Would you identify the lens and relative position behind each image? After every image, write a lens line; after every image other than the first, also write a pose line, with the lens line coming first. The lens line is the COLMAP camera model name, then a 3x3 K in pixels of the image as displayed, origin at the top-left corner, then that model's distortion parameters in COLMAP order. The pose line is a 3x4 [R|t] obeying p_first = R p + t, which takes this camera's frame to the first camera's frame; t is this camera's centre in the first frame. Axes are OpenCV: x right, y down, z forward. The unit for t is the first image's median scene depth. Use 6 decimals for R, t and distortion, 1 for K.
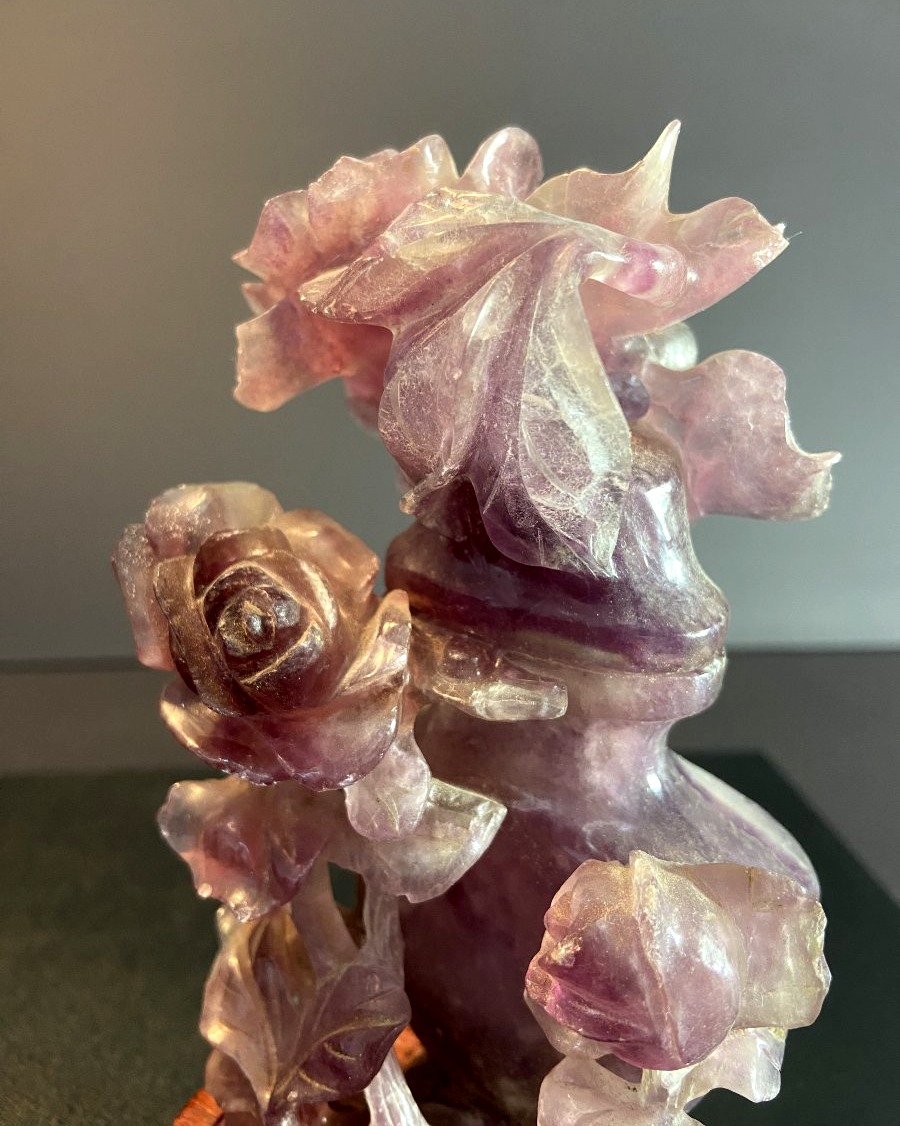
lens RADIAL K [[957.0, 0, 454.3], [0, 957.0, 559.6], [0, 0, 1]] dist [0.036907, -0.058183]
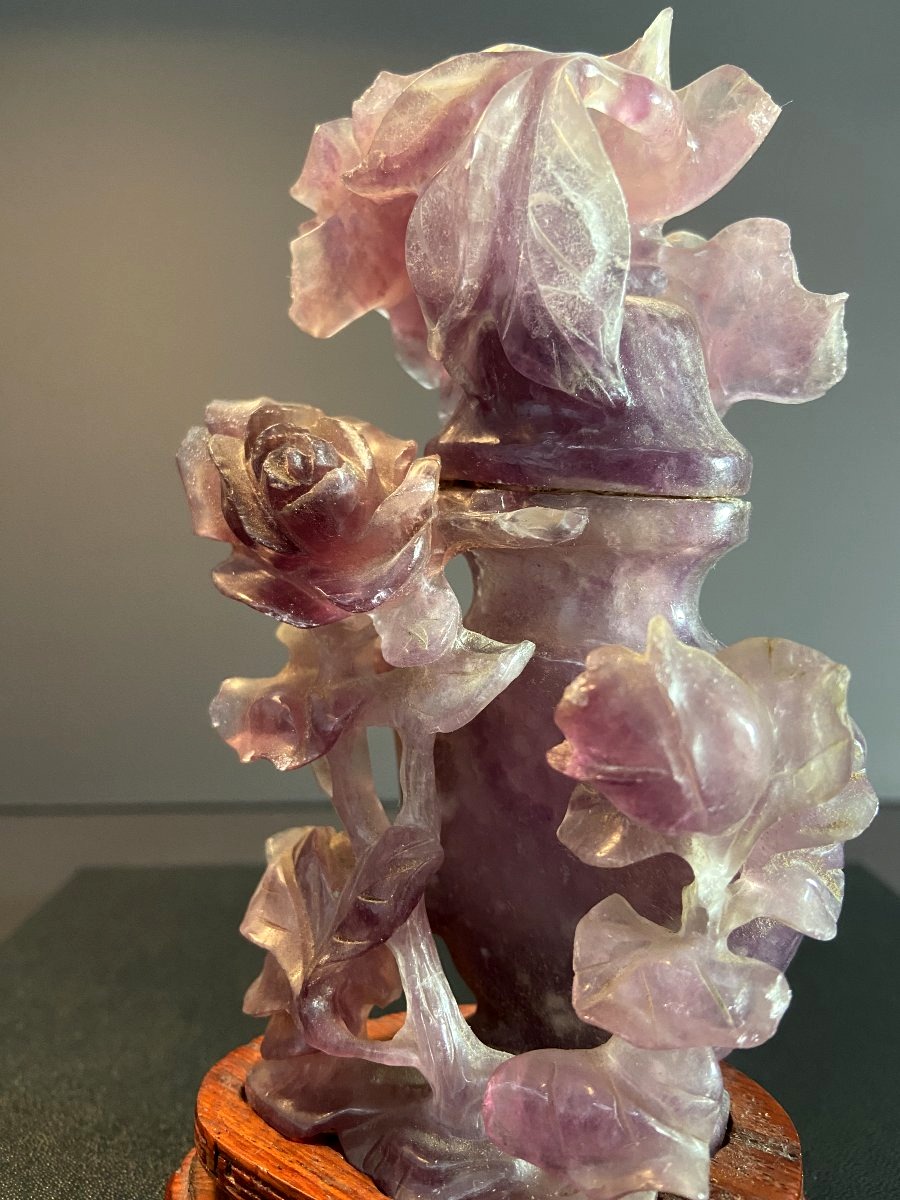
lens RADIAL K [[944.3, 0, 454.5], [0, 944.3, 602.0], [0, 0, 1]] dist [0.060809, -0.028534]
pose [[0.995684, -0.018012, -0.091039, 0.061995], [0.001883, 0.984704, -0.174227, 0.394088], [0.092785, 0.173304, 0.980488, -0.003802]]
